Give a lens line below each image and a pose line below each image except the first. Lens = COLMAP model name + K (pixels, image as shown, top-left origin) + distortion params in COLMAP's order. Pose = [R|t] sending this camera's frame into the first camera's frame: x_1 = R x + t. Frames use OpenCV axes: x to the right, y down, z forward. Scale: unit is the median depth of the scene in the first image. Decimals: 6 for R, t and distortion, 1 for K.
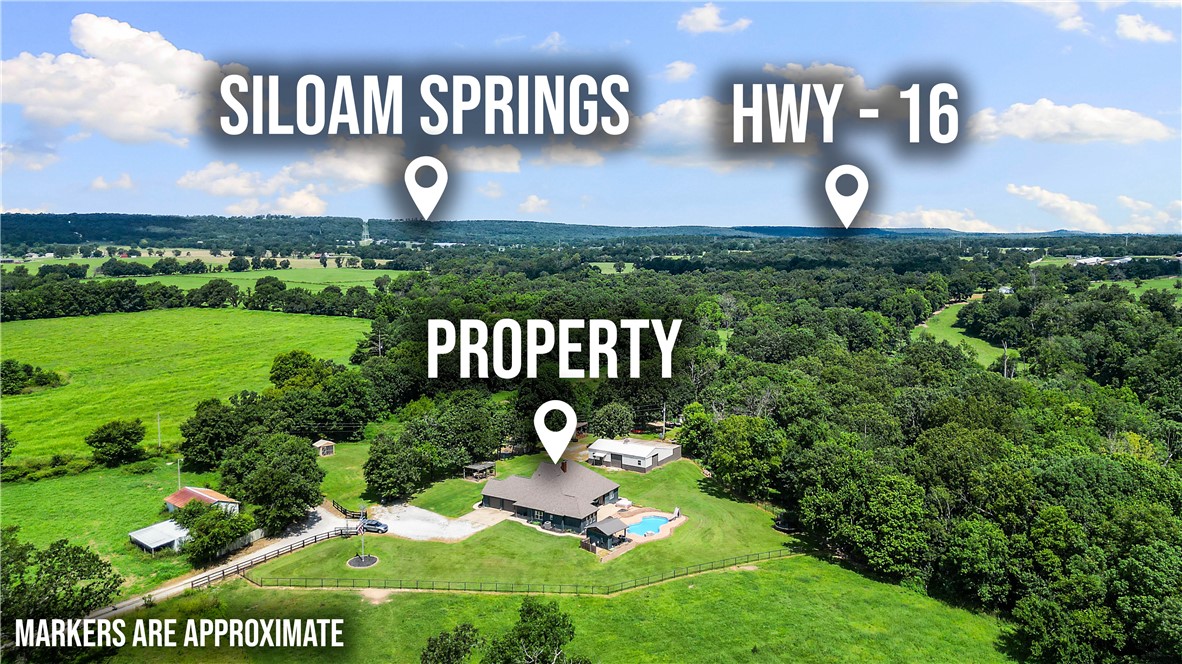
lens RADIAL K [[822.7, 0, 591.0], [0, 822.7, 332.0], [0, 0, 1]] dist [0.003258, -0.002193]
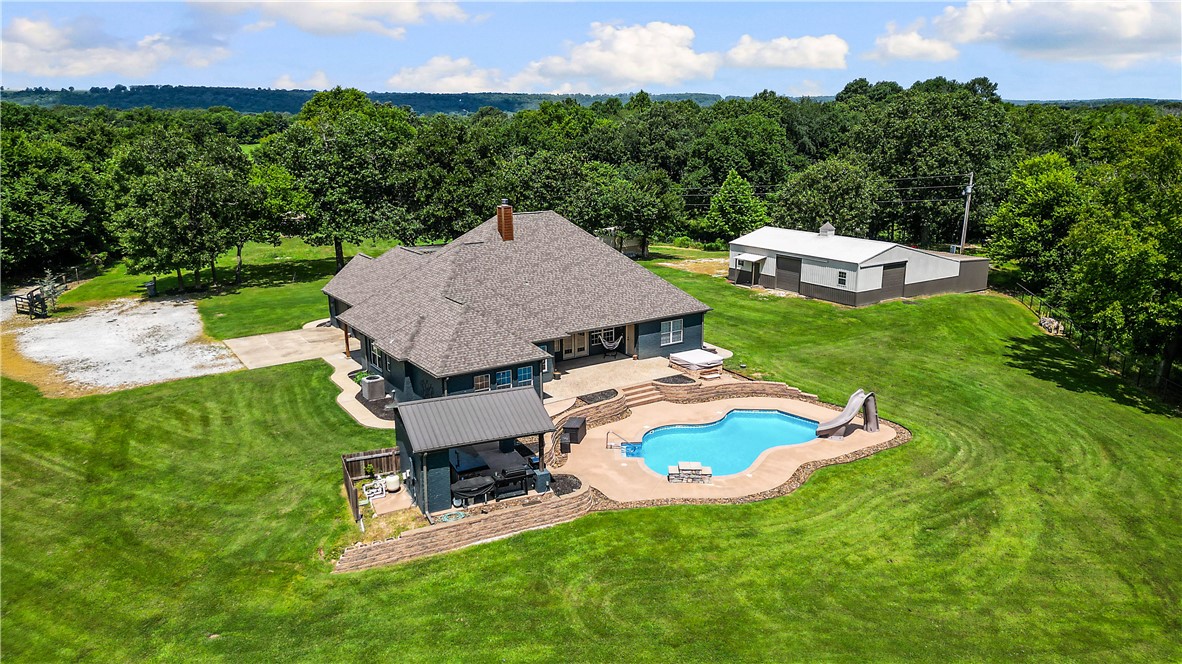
lens RADIAL K [[822.7, 0, 591.0], [0, 822.7, 332.0], [0, 0, 1]] dist [0.003258, -0.002193]
pose [[0.902851, 0.095859, -0.419132, 0.116286], [-0.045708, 0.990704, 0.128123, 0.144337], [0.427517, -0.096518, 0.898840, 0.636642]]
